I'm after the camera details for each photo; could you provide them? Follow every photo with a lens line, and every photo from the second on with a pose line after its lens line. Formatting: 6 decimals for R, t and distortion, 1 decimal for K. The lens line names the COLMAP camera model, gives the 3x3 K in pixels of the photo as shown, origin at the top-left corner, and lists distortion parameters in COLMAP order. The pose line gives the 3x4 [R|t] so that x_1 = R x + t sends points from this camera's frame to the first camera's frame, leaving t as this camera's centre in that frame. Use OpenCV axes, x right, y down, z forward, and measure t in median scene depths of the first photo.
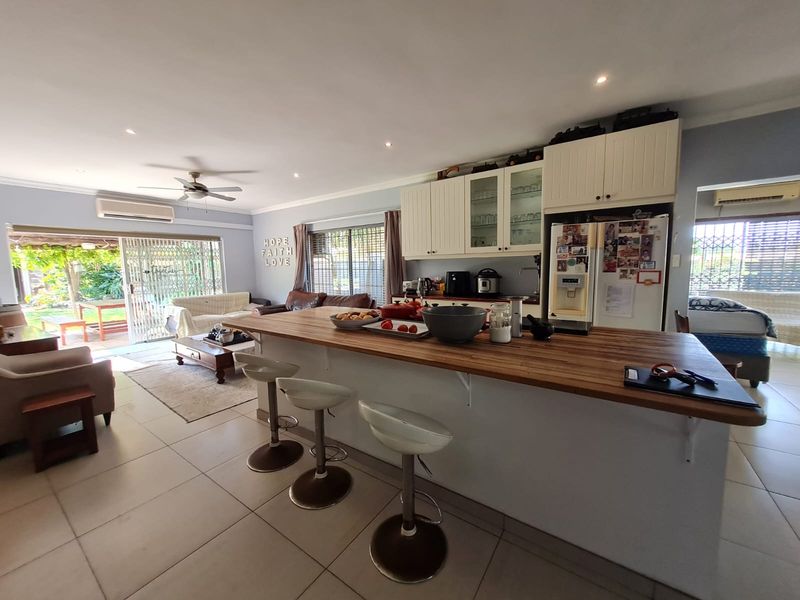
lens RADIAL K [[312.9, 0, 399.8], [0, 312.9, 296.8], [0, 0, 1]] dist [0.000551, -0.000043]
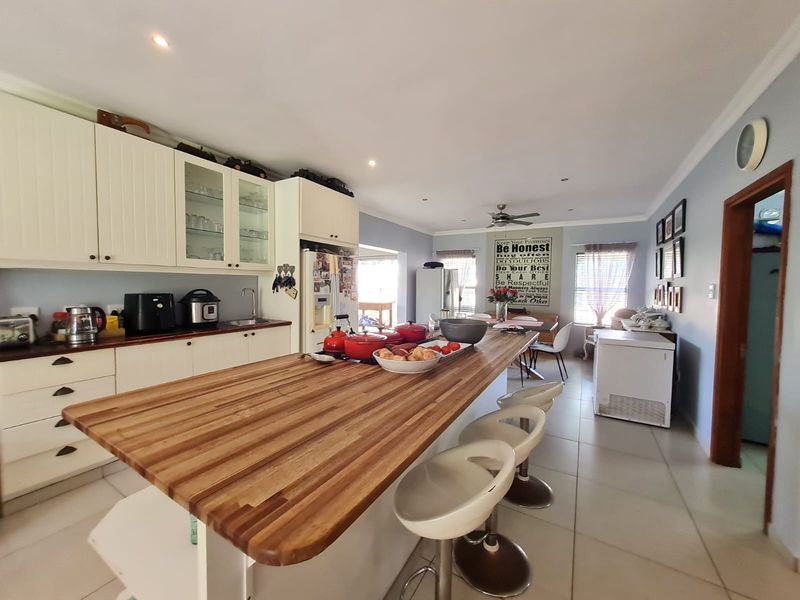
lens RADIAL K [[312.9, 0, 399.8], [0, 312.9, 296.8], [0, 0, 1]] dist [0.000551, -0.000043]
pose [[-0.080180, -0.018161, 0.996615, -0.423993], [0.087756, 0.995823, 0.025206, -0.043124], [-0.992910, 0.089480, -0.078252, 0.515233]]
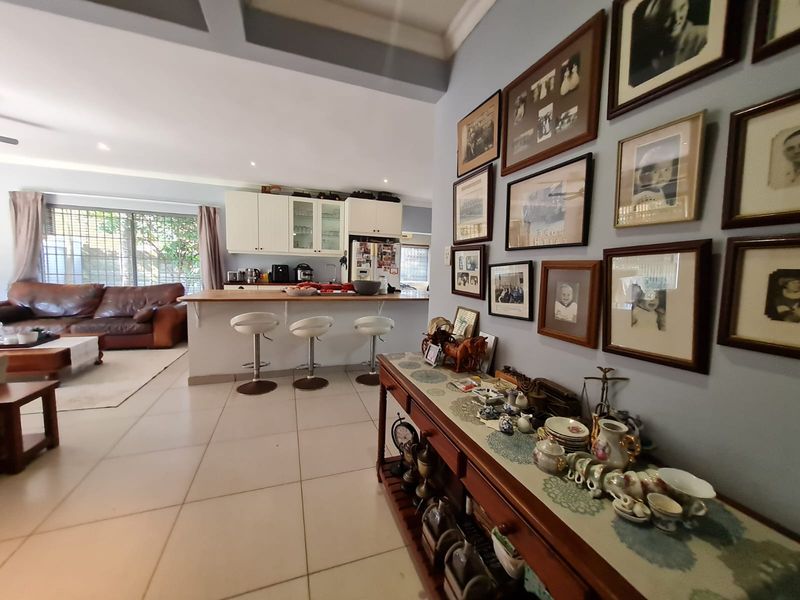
lens RADIAL K [[312.9, 0, 399.8], [0, 312.9, 296.8], [0, 0, 1]] dist [0.000551, -0.000043]
pose [[0.570299, -0.037343, 0.820588, -0.573632], [0.038776, 0.999076, 0.018517, 0.047061], [-0.820522, 0.021259, 0.571220, -0.168127]]
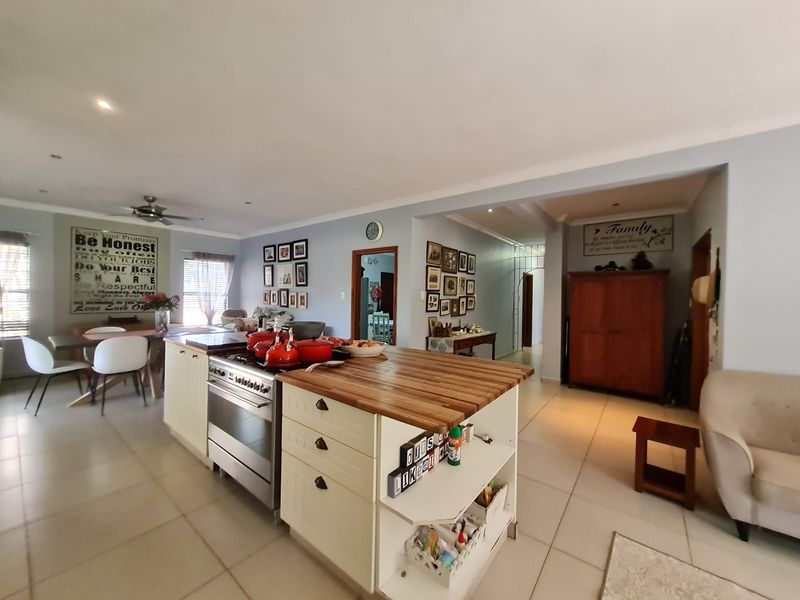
lens RADIAL K [[312.9, 0, 399.8], [0, 312.9, 296.8], [0, 0, 1]] dist [0.000551, -0.000043]
pose [[-0.998806, 0.004509, 0.048651, -0.152274], [0.009592, 0.994452, 0.104750, -0.096180], [-0.047909, 0.105092, -0.993308, 0.975186]]
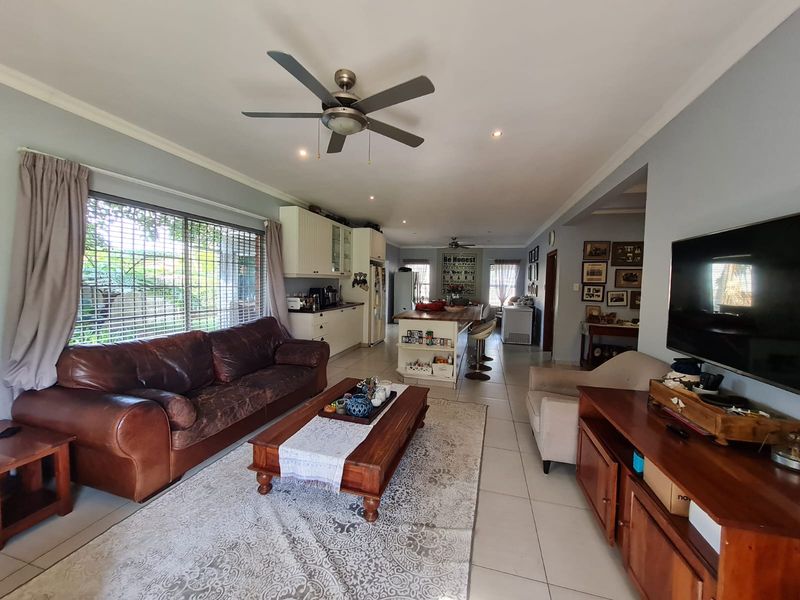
lens RADIAL K [[312.9, 0, 399.8], [0, 312.9, 296.8], [0, 0, 1]] dist [0.000551, -0.000043]
pose [[-0.343932, -0.031386, 0.938470, -1.044991], [0.081625, 0.994659, 0.063180, -0.090918], [-0.935440, 0.098332, -0.339533, 1.039527]]
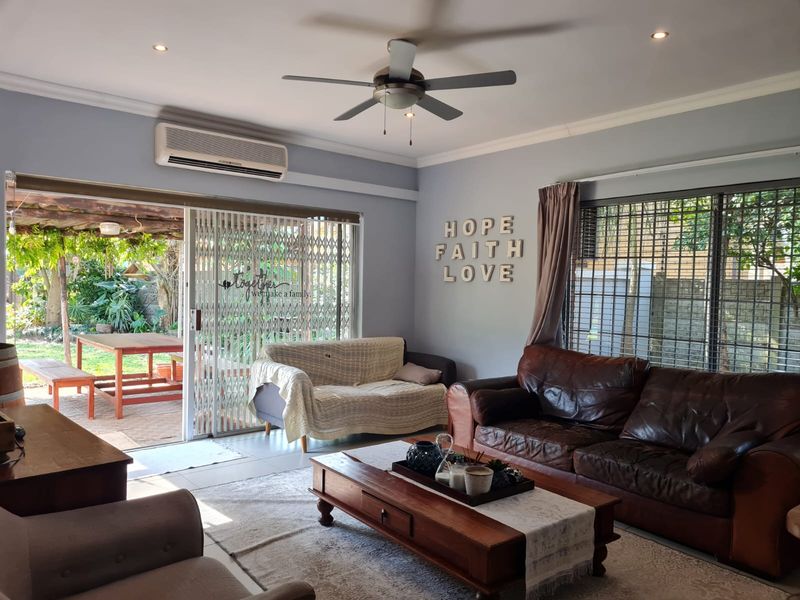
lens RADIAL K [[599.0, 0, 400.2], [0, 599.0, 307.7], [0, 0, 1]] dist [0.045252, -0.003361]
pose [[0.963914, 0.050821, -0.261319, -0.406244], [-0.066790, 0.996380, -0.052592, -0.019746], [0.257700, 0.068147, 0.963819, 0.263751]]
